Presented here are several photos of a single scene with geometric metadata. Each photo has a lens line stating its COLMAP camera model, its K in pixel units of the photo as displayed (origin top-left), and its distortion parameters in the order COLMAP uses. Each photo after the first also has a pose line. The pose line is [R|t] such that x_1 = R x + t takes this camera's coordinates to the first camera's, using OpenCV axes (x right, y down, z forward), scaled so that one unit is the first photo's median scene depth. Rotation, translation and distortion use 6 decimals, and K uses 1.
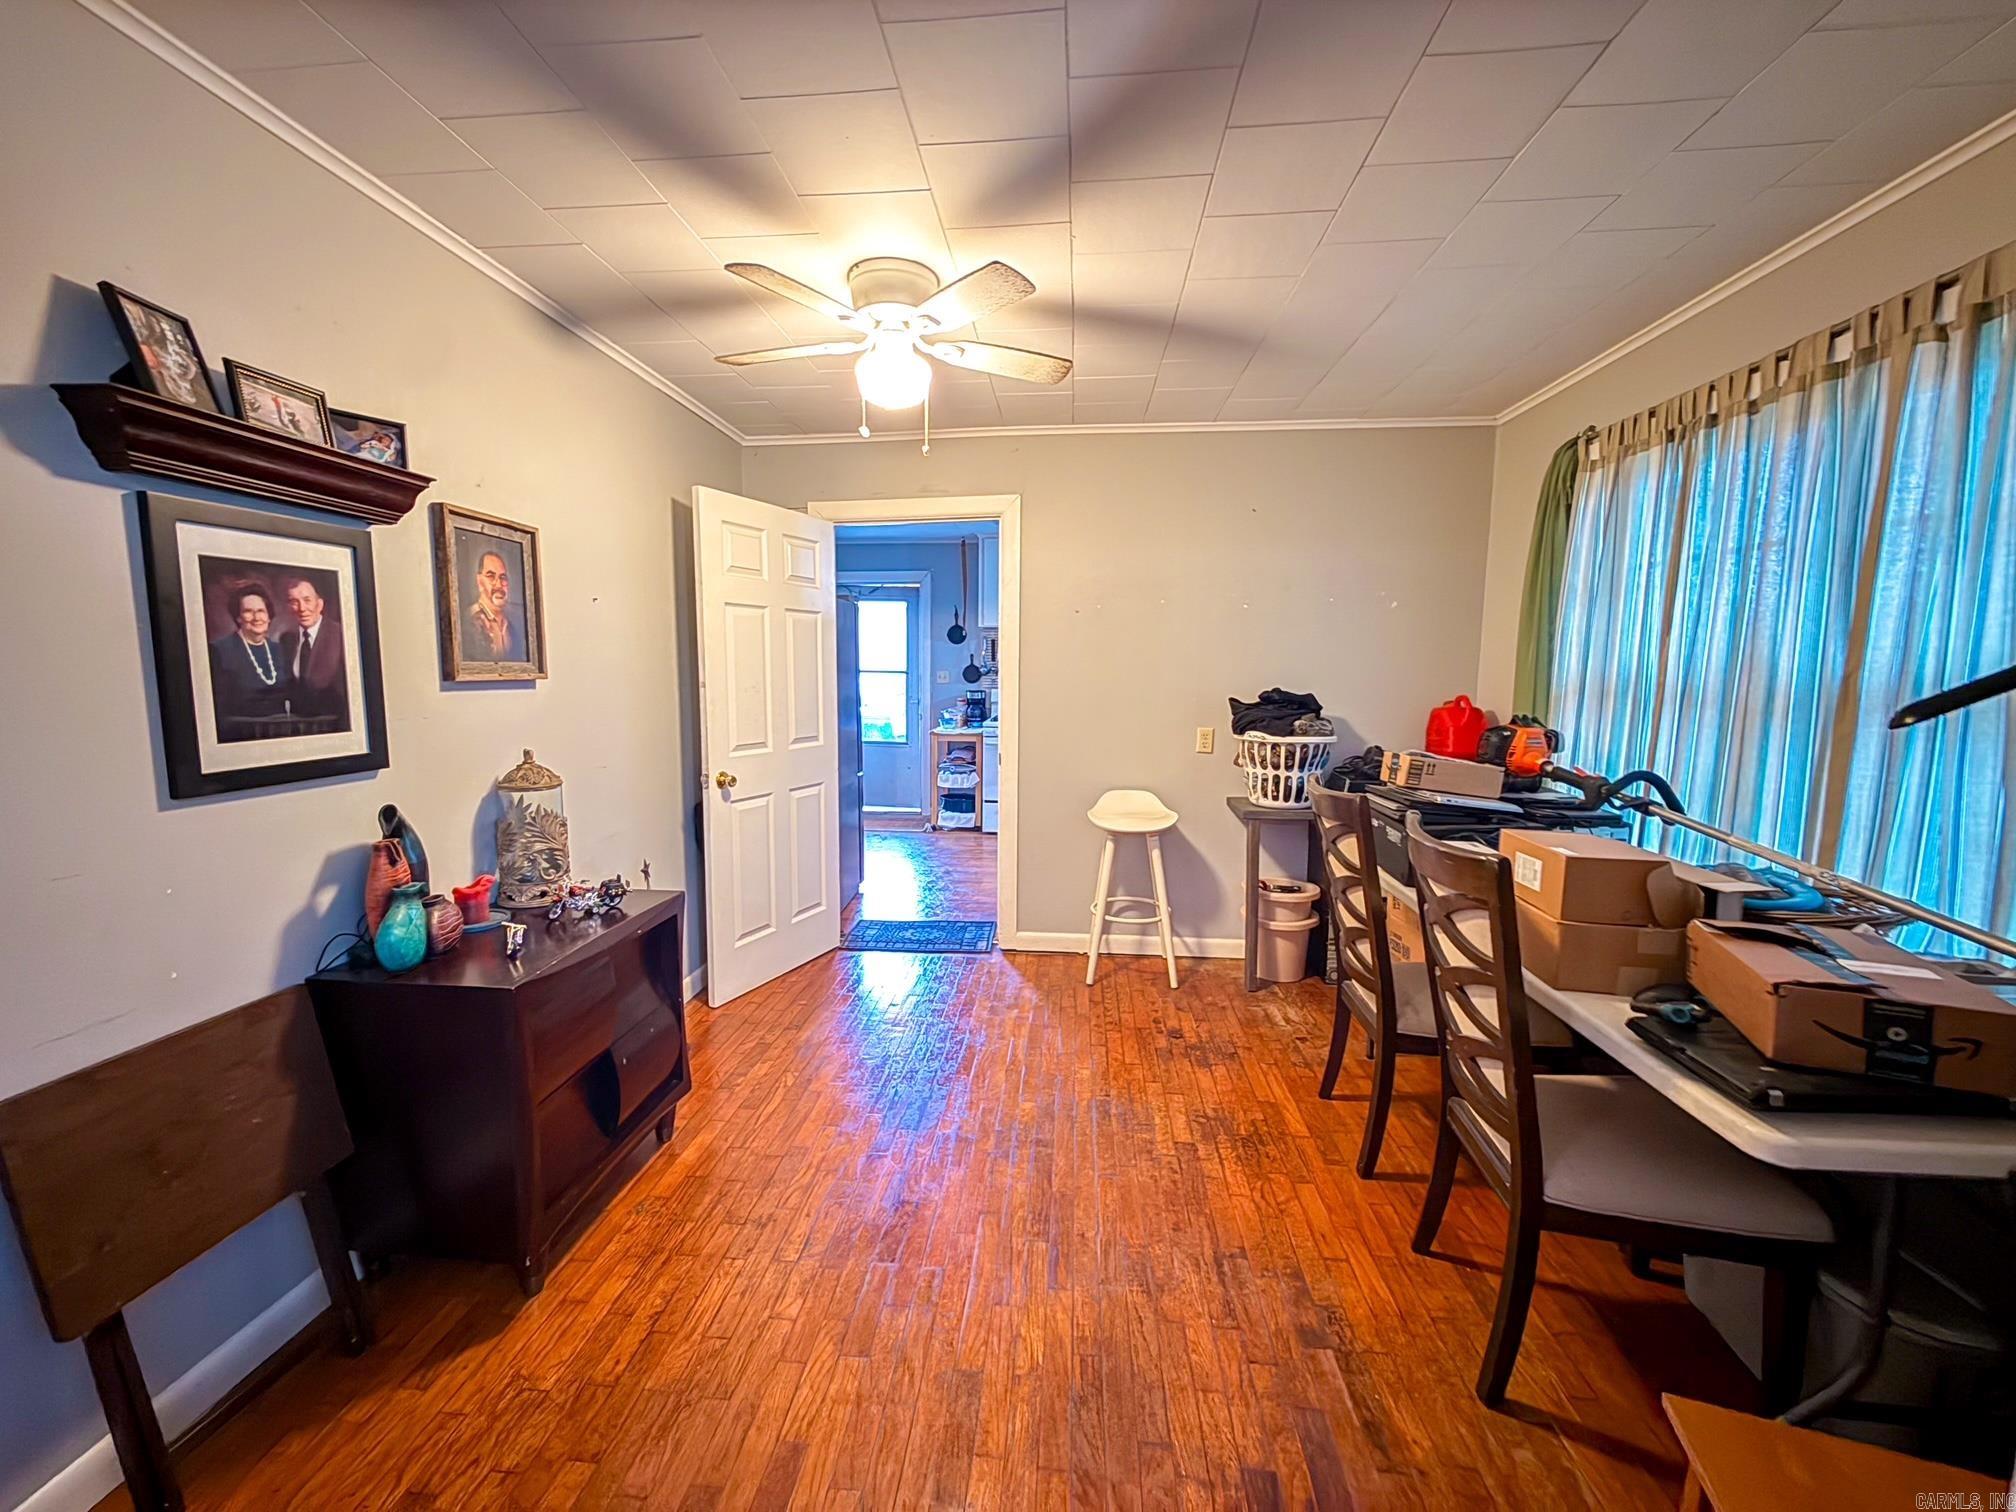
lens RADIAL K [[802.1, 0, 1003.8], [0, 802.1, 755.1], [0, 0, 1]] dist [0.002091, 0.000331]
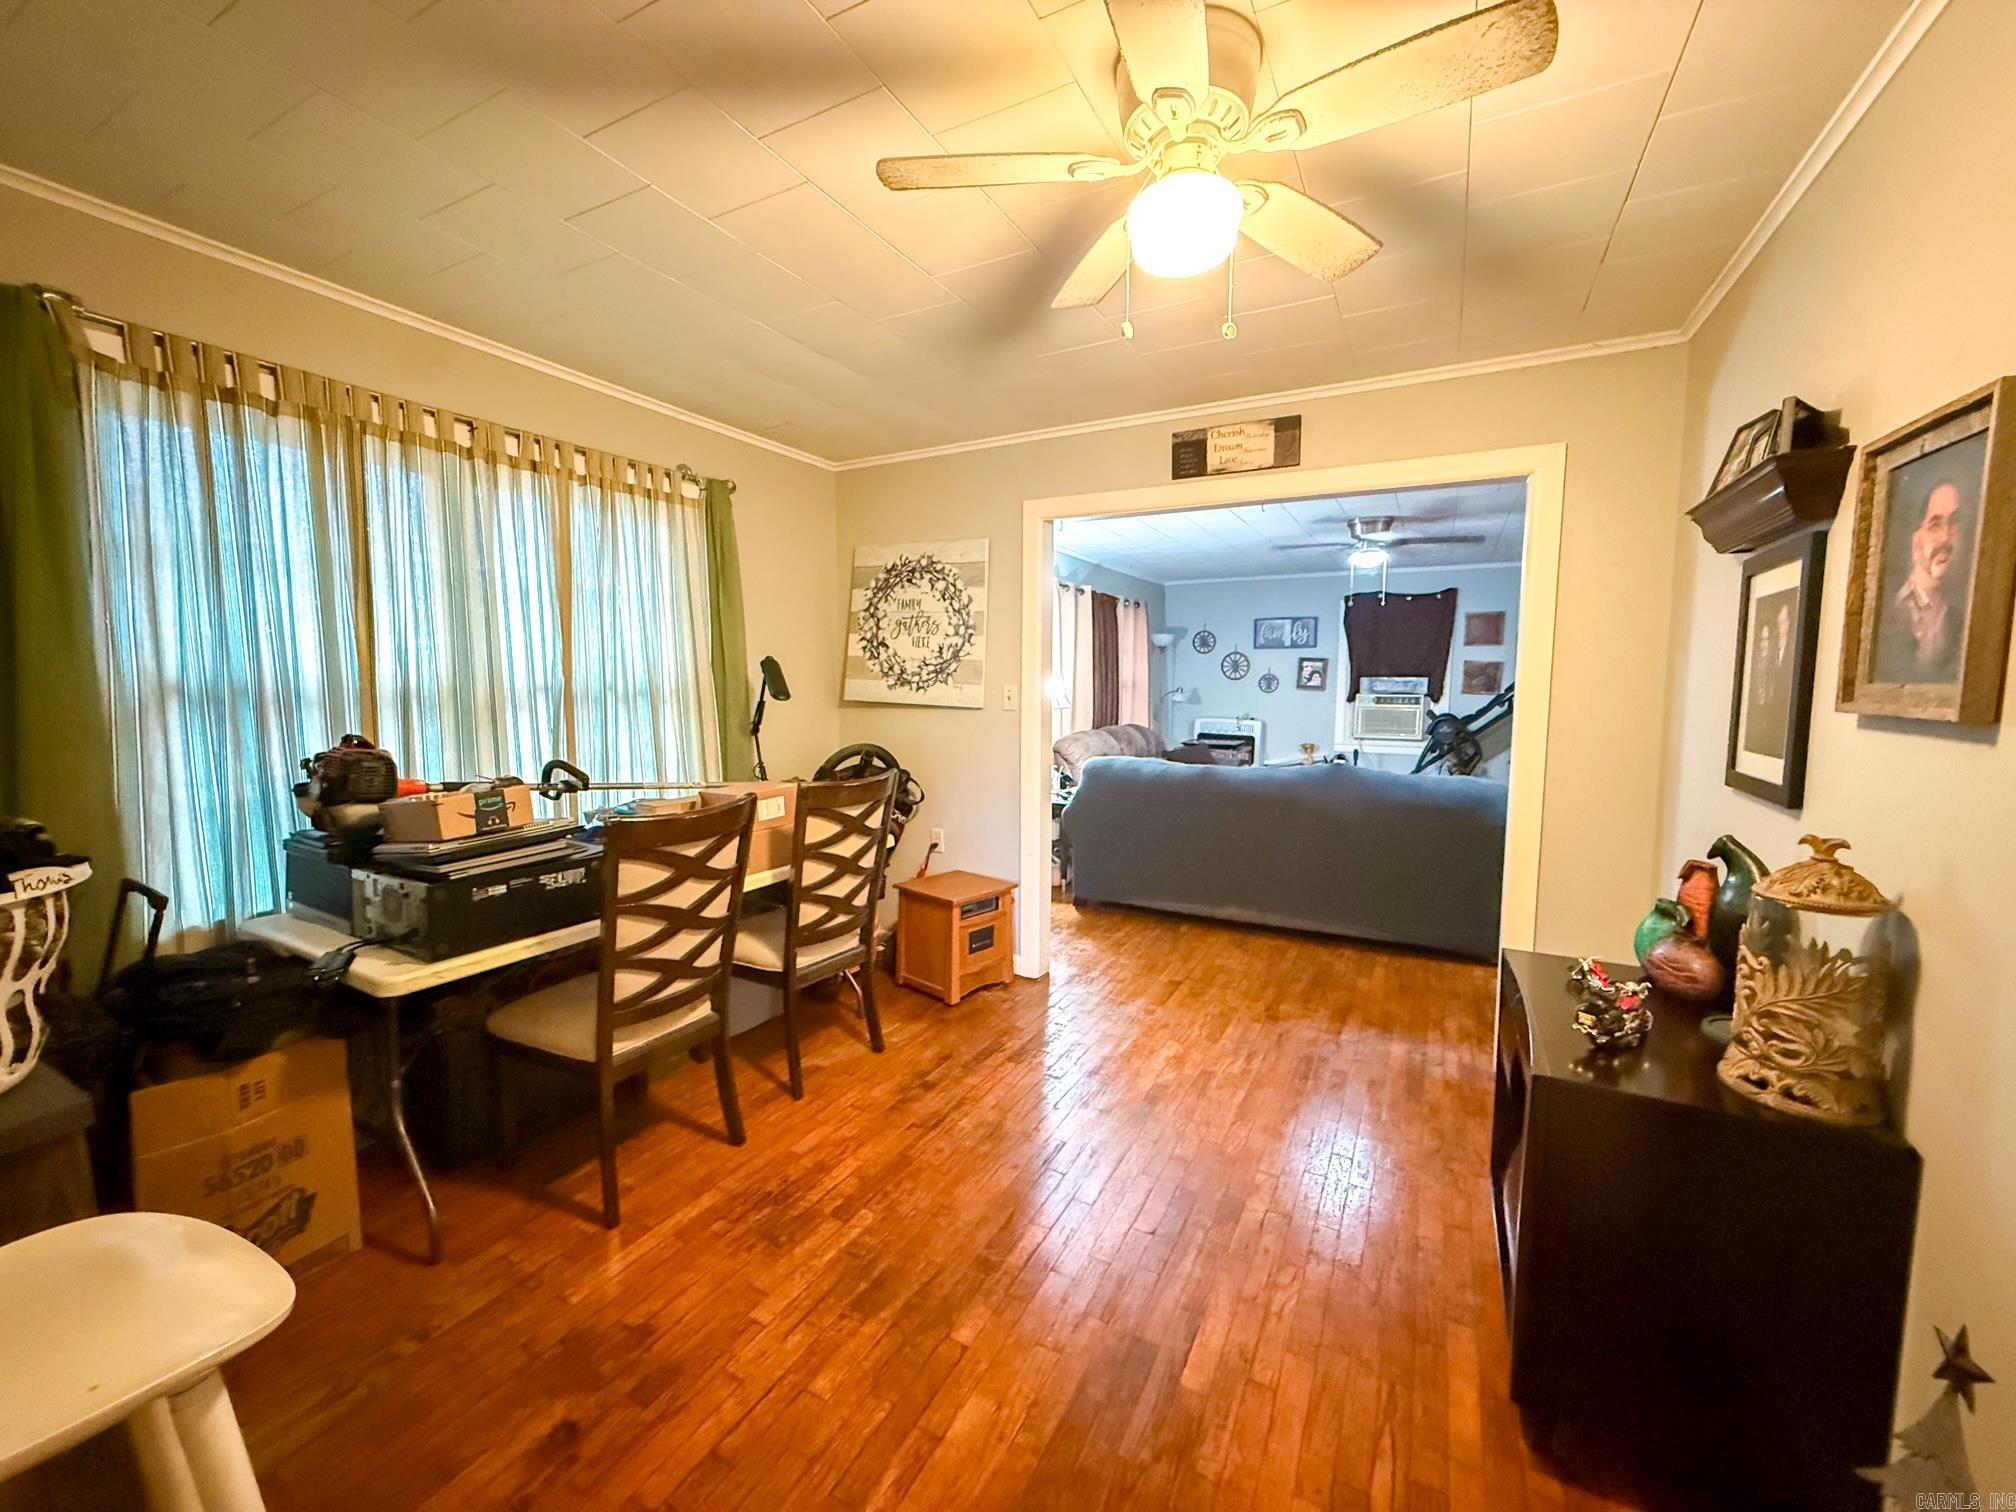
lens RADIAL K [[802.1, 0, 1010.3], [0, 802.1, 757.4], [0, 0, 1]] dist [0.002091, 0.000331]
pose [[-0.924898, -0.049261, 0.377011, -0.278463], [0.030221, 0.978910, 0.202045, -0.199829], [-0.379013, 0.198265, -0.903903, 1.767654]]
